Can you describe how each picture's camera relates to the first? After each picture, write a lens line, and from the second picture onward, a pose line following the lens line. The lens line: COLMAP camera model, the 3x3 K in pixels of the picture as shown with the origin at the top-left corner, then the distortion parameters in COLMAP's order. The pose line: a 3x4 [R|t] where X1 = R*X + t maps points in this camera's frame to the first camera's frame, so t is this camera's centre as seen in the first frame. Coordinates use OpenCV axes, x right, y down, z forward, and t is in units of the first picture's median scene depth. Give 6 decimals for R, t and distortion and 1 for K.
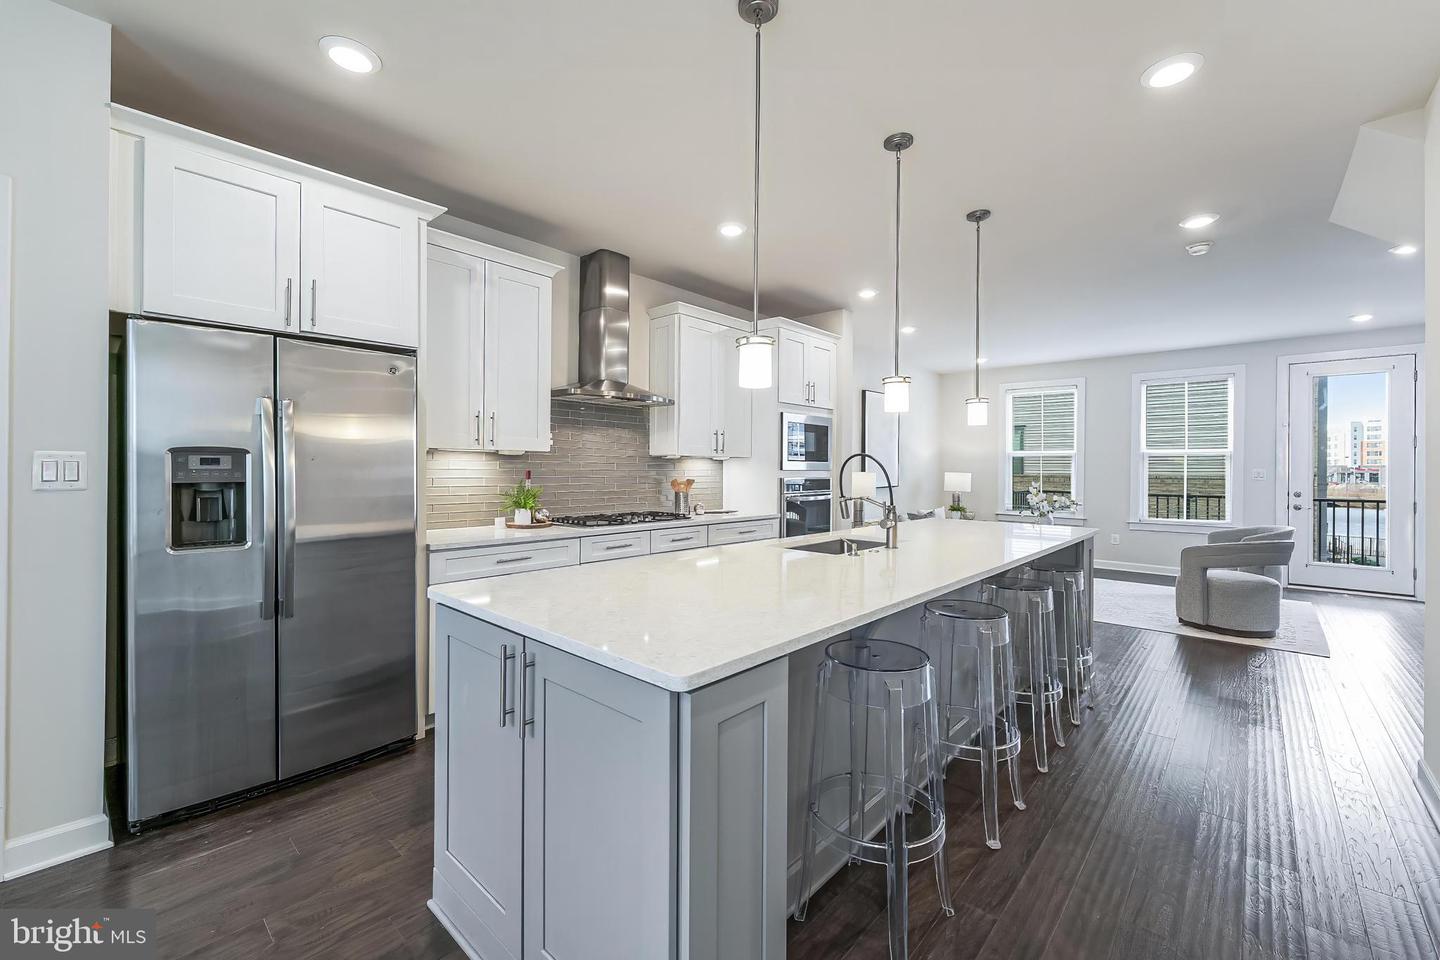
lens RADIAL K [[588.0, 0, 721.4], [0, 588.0, 468.6], [0, 0, 1]] dist [0.001130, 0.000057]
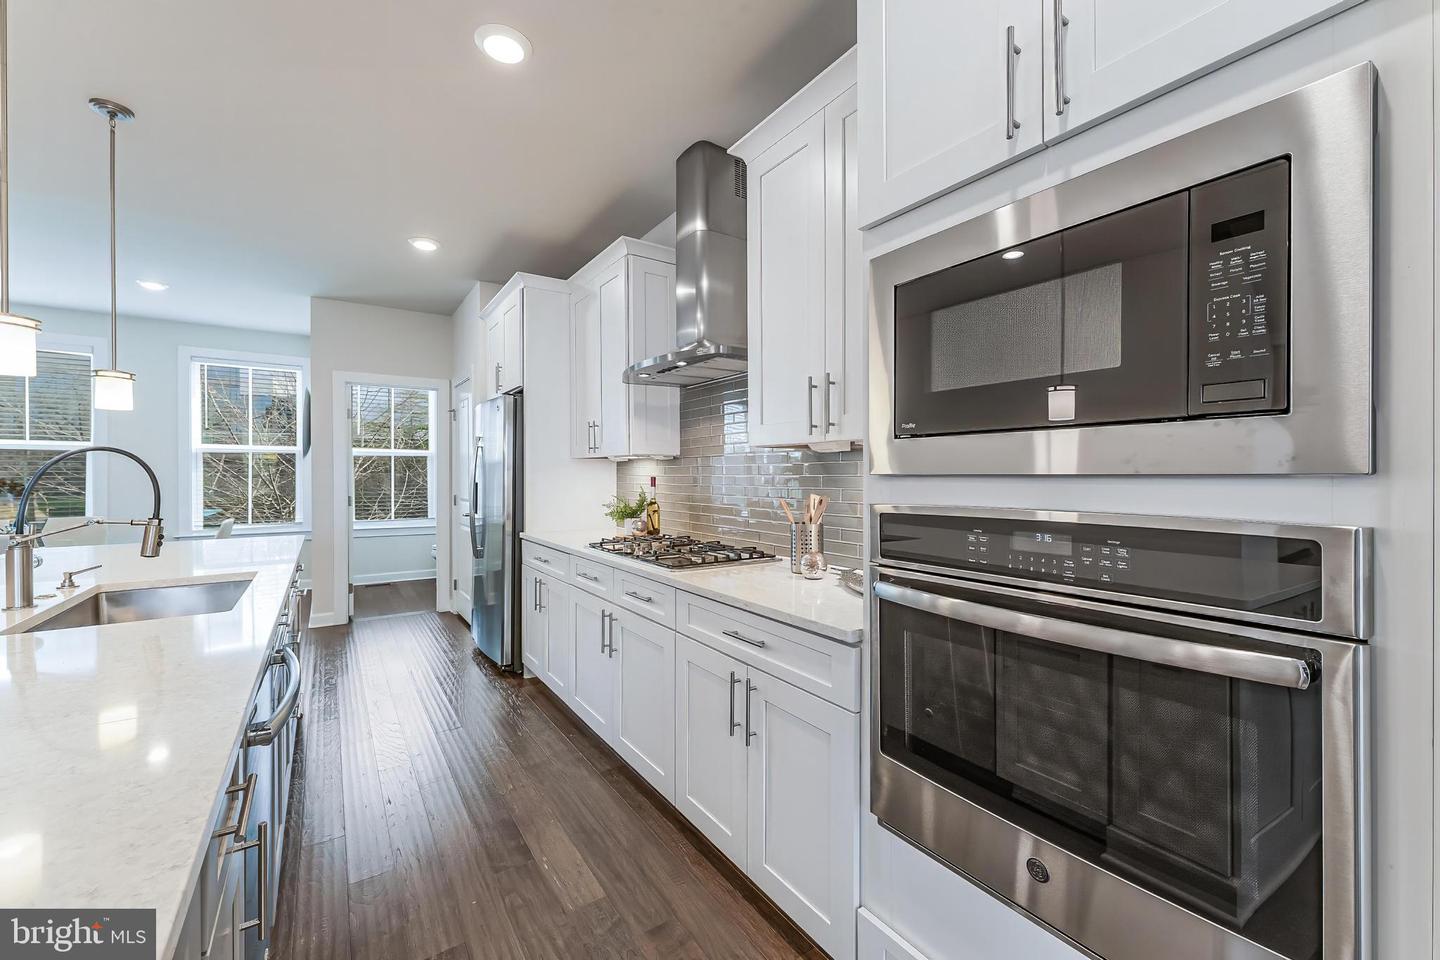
lens RADIAL K [[581.6, 0, 746.9], [0, 581.6, 480.5], [0, 0, 1]] dist [0.000837, 0.000150]
pose [[-0.221953, 0.001128, -0.975057, 0.396139], [-0.000700, 0.999999, 0.001317, 0.005227], [0.975057, 0.000974, -0.221952, 1.066636]]
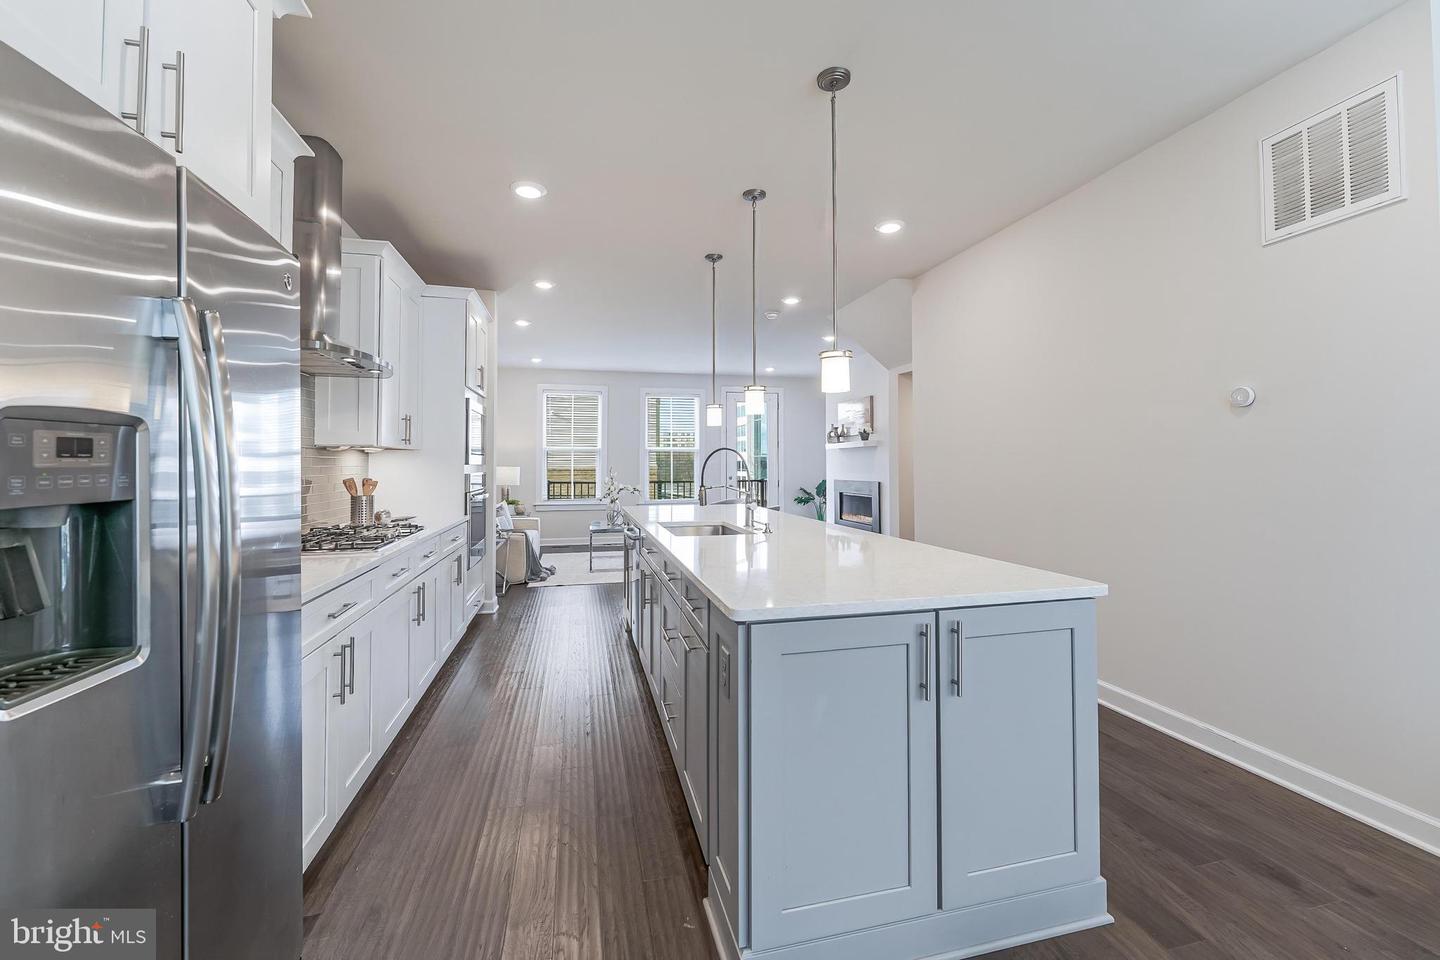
lens RADIAL K [[595.4, 0, 725.0], [0, 595.4, 441.2], [0, 0, 1]] dist [0.000913, -0.000033]
pose [[0.560210, 0.023163, 0.828026, -0.428248], [0.007383, 0.999430, -0.032953, -0.000307], [-0.828317, 0.024574, 0.559720, 0.206320]]
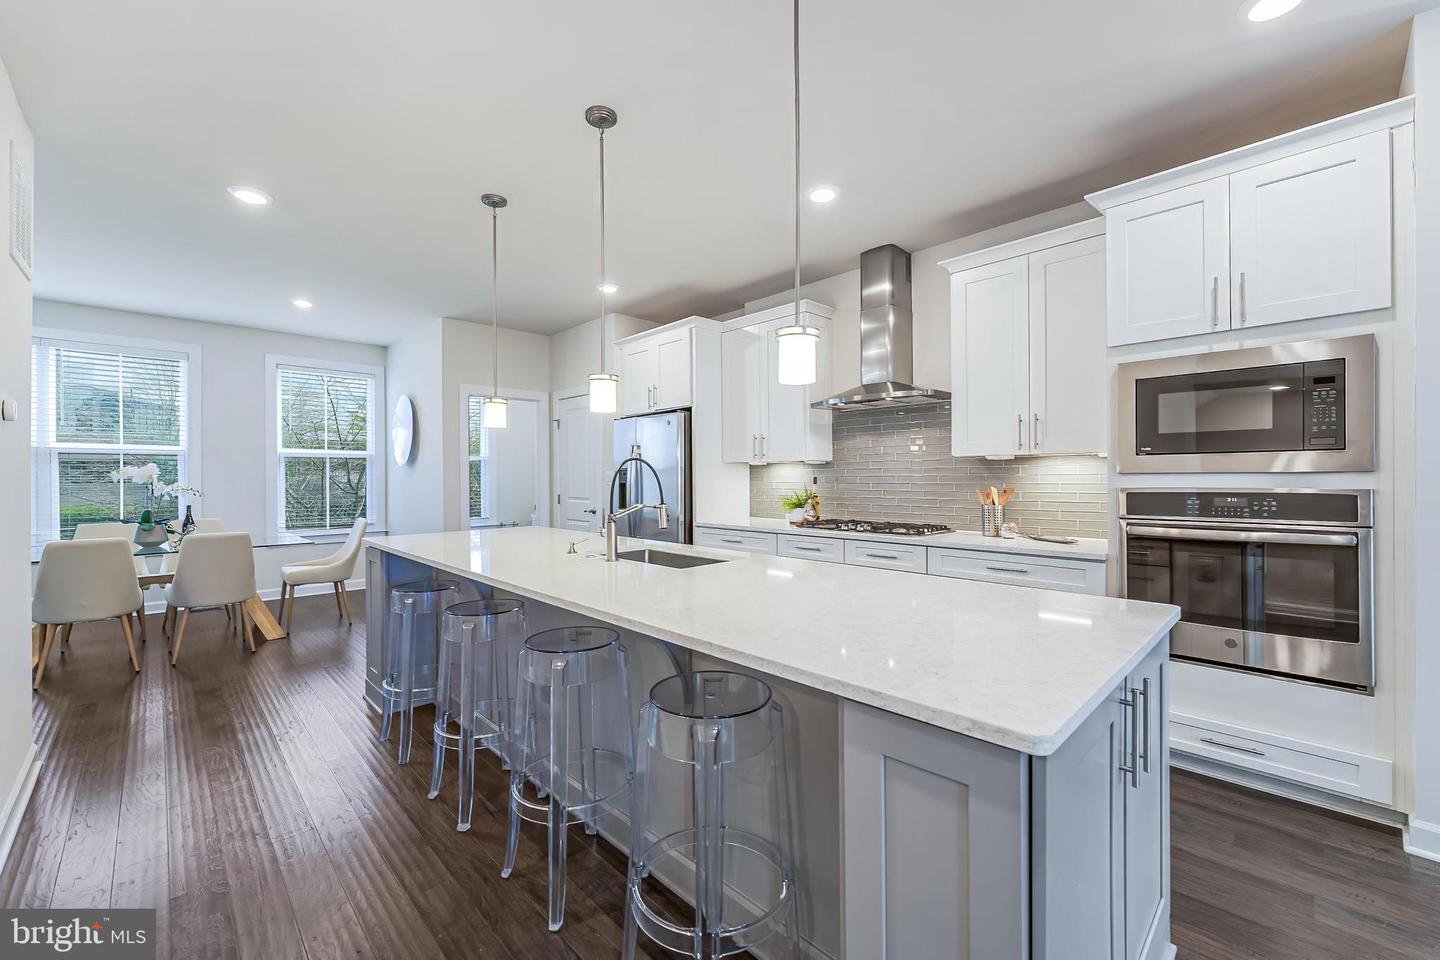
lens RADIAL K [[584.7, 0, 739.9], [0, 584.7, 480.0], [0, 0, 1]] dist [-0.004473, -0.000062]
pose [[-0.052367, -0.002242, -0.998625, 0.686102], [0.005286, 0.999983, -0.002523, 0.009000], [0.998614, -0.005411, -0.052354, 0.726577]]
